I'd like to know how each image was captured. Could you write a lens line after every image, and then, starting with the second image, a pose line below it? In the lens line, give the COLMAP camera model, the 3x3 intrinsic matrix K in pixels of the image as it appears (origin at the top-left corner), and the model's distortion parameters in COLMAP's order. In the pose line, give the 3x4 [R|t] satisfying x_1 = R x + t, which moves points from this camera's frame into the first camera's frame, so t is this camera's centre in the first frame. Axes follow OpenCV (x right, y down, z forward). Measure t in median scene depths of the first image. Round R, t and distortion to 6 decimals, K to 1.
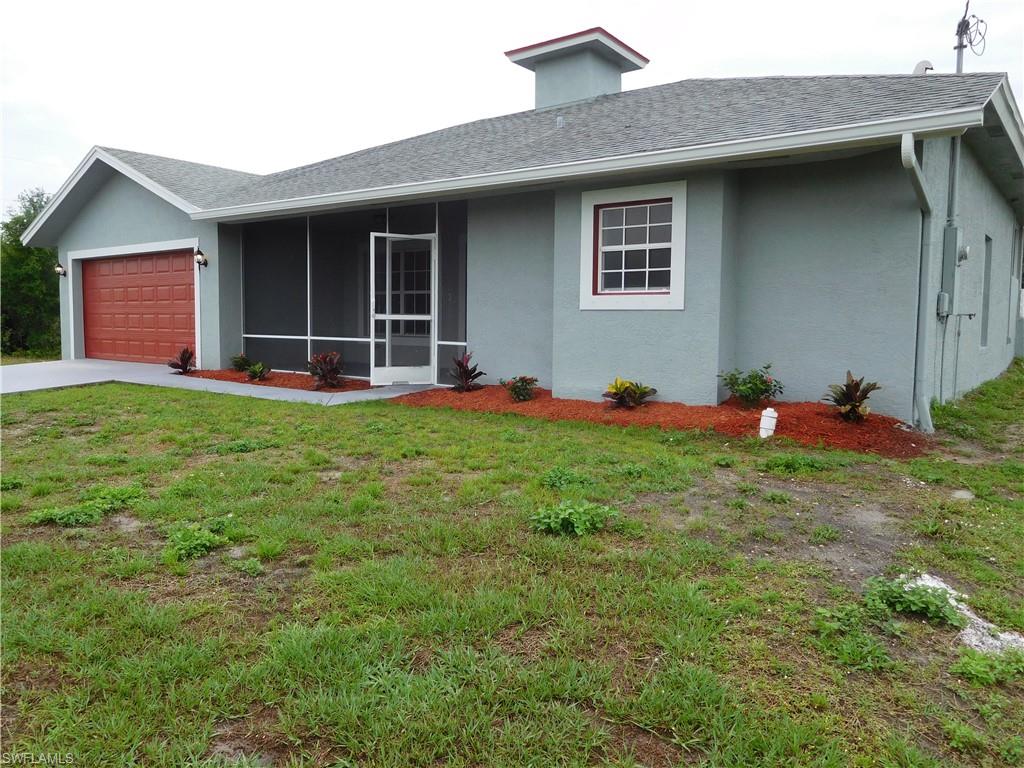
lens RADIAL K [[762.7, 0, 512.0], [0, 762.7, 384.0], [0, 0, 1]] dist [-0.007764, -0.000971]
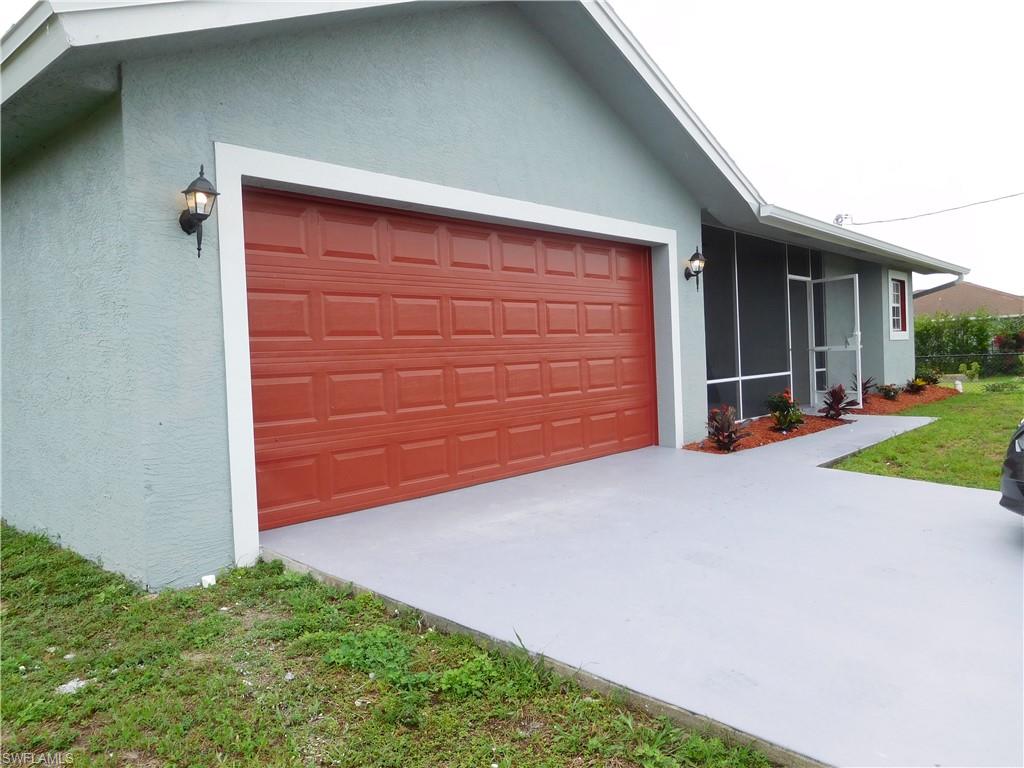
lens RADIAL K [[762.7, 0, 512.0], [0, 762.7, 384.0], [0, 0, 1]] dist [-0.007764, -0.000971]
pose [[0.073234, -0.080843, 0.994033, -1.047730], [0.084483, 0.993629, 0.074586, -0.129479], [-0.993730, 0.078517, 0.079597, 1.108964]]
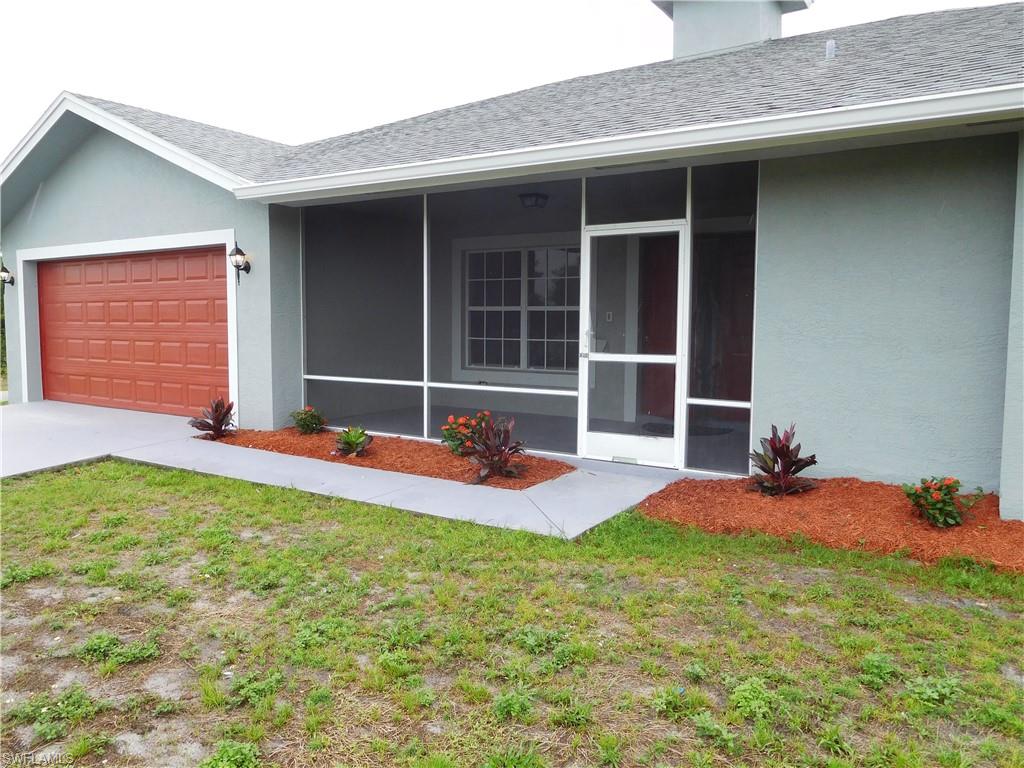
lens RADIAL K [[762.7, 0, 512.0], [0, 762.7, 384.0], [0, 0, 1]] dist [-0.007764, -0.000971]
pose [[0.997334, -0.012421, 0.071905, -0.225036], [0.012385, 0.999923, 0.000937, -0.056596], [-0.071911, -0.000044, 0.997411, 0.332920]]
